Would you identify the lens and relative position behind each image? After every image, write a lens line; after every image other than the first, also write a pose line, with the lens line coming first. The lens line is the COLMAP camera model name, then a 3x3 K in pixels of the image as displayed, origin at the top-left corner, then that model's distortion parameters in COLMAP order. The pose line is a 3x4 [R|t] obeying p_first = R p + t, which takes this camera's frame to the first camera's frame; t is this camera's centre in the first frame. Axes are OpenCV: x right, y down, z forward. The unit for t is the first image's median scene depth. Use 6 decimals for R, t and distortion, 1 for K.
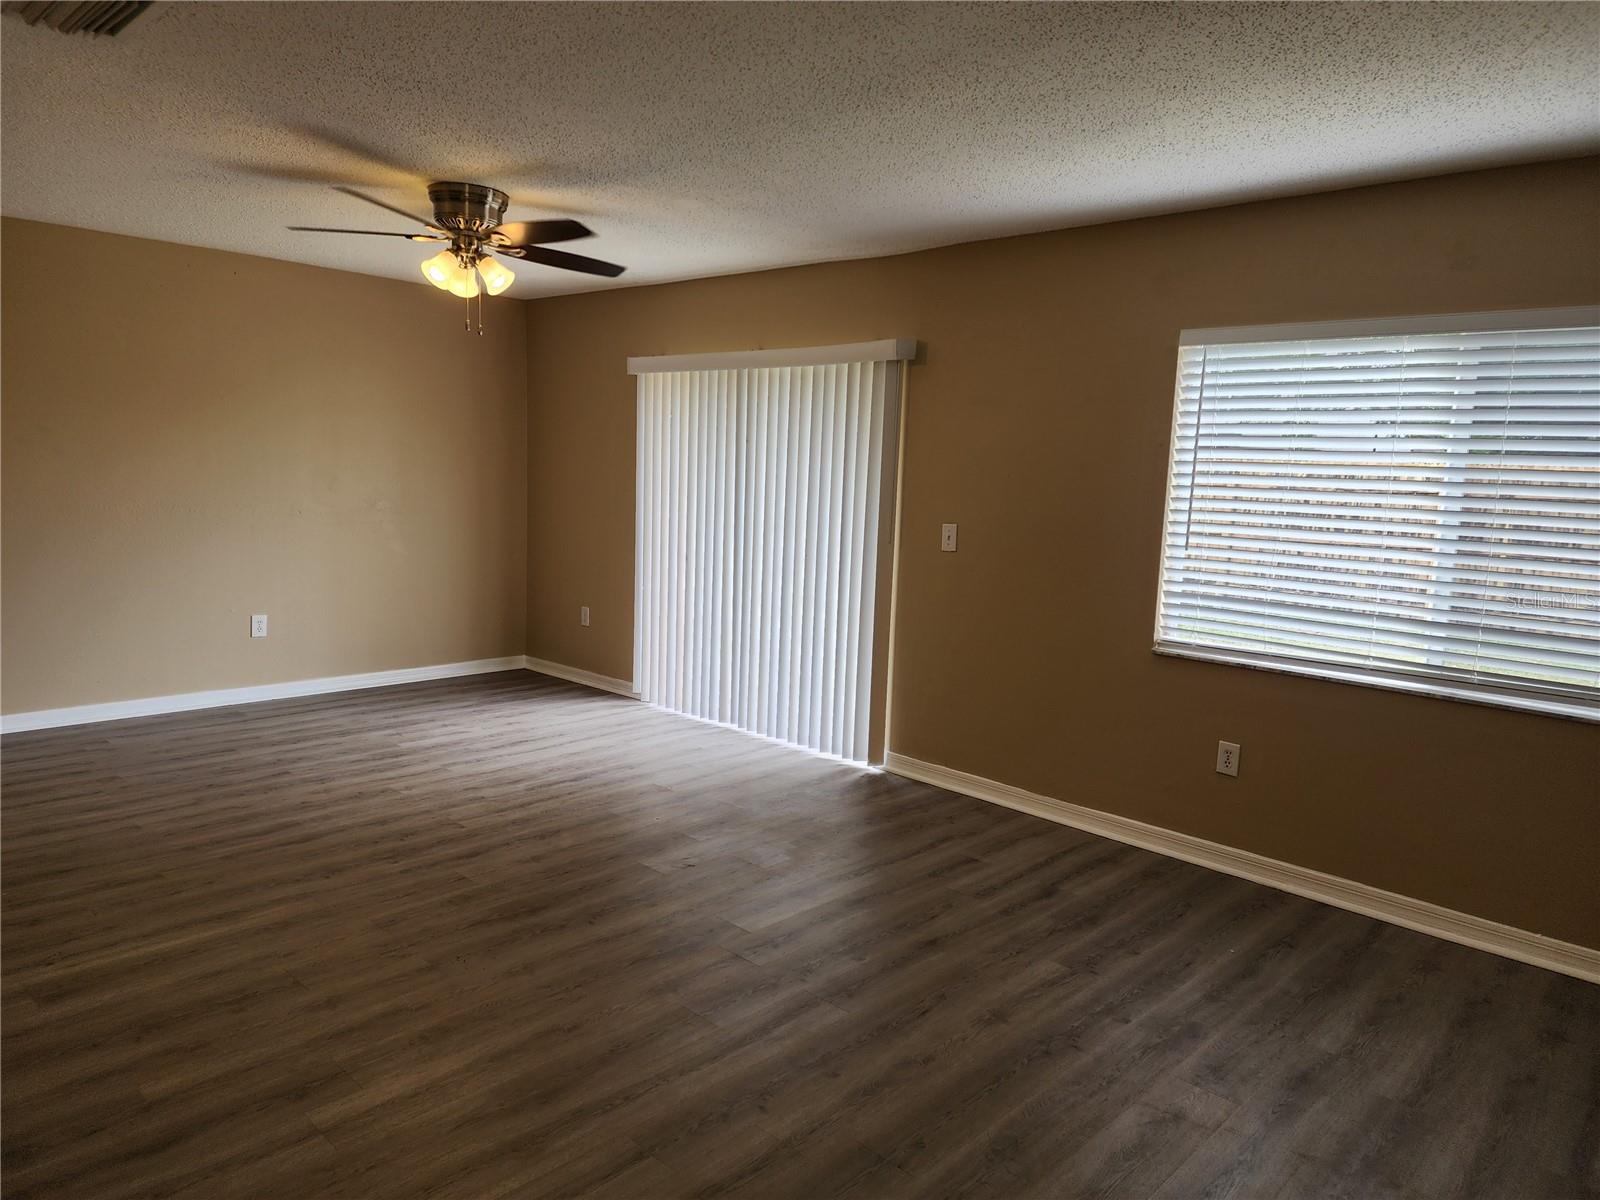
lens RADIAL K [[1077.2, 0, 803.0], [0, 1077.2, 601.2], [0, 0, 1]] dist [0.075058, -0.066830]
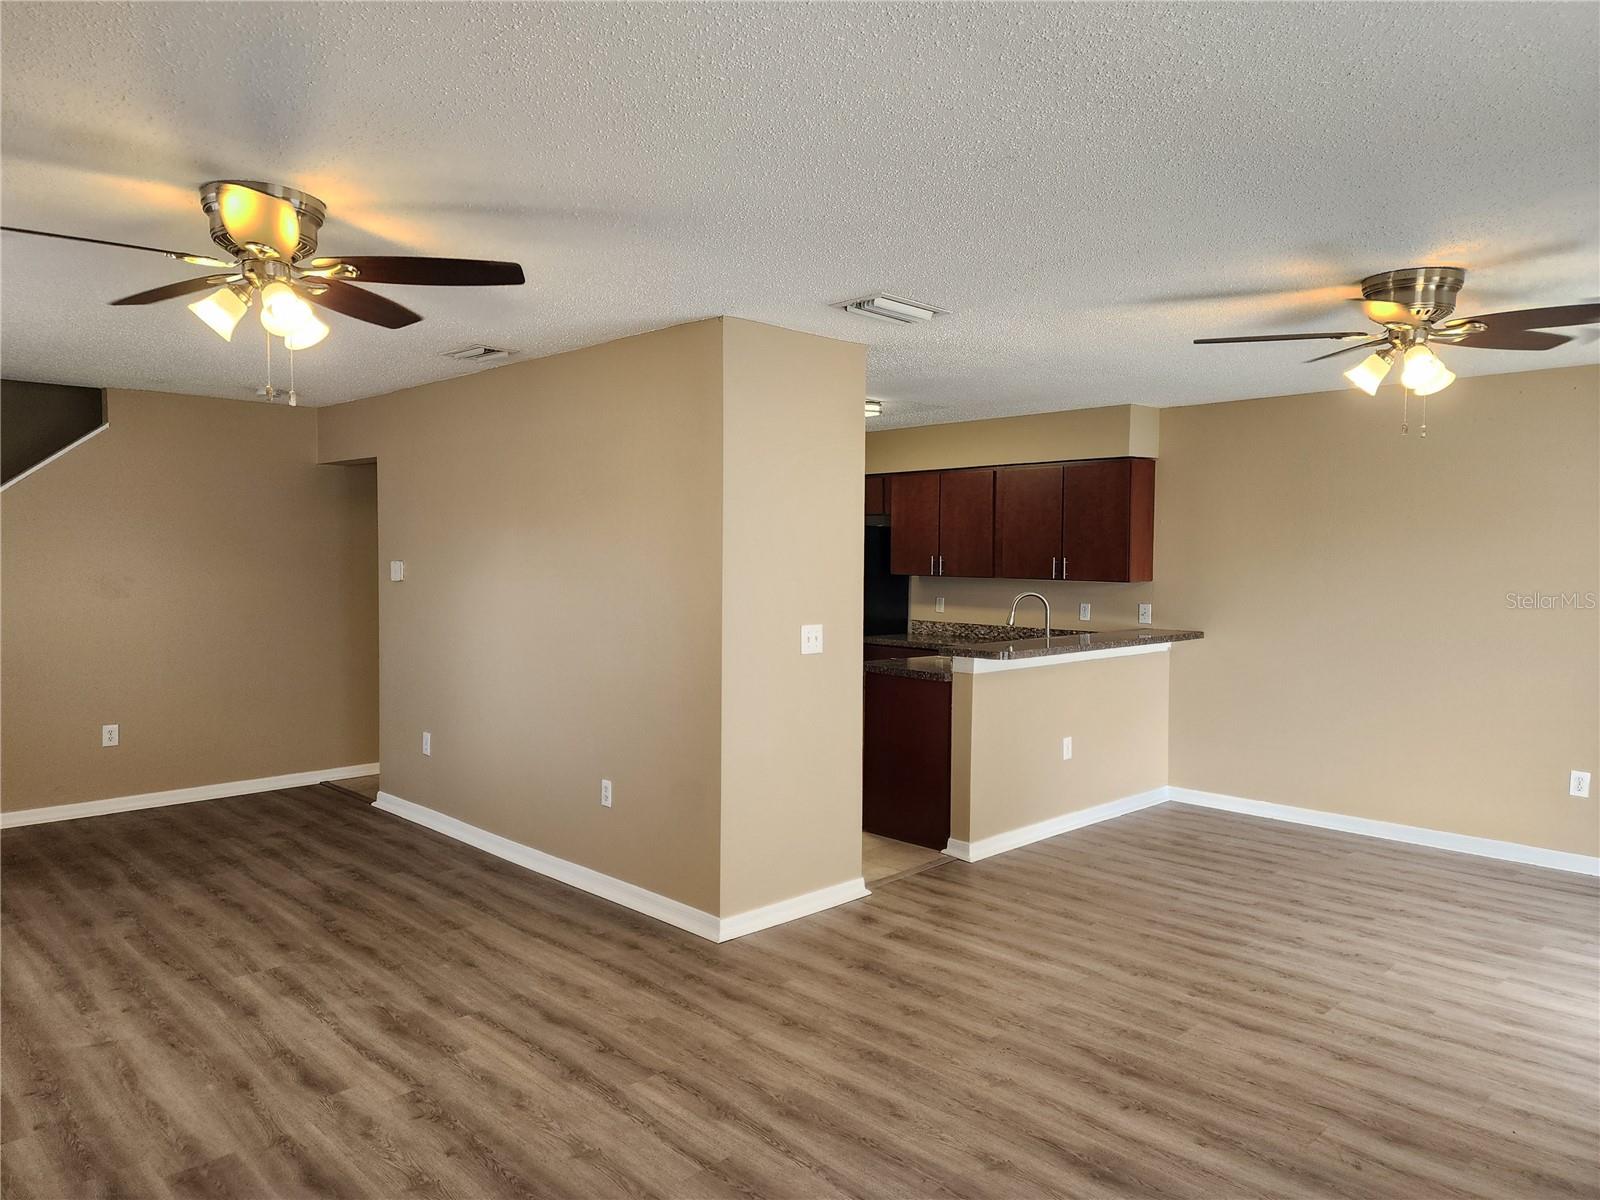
lens RADIAL K [[1077.2, 0, 803.0], [0, 1077.2, 601.2], [0, 0, 1]] dist [0.075058, -0.066830]
pose [[-0.030976, 0.003664, -0.999513, 0.570544], [-0.133891, 0.990966, 0.007782, -0.066603], [0.990512, 0.134067, -0.030206, 0.585872]]
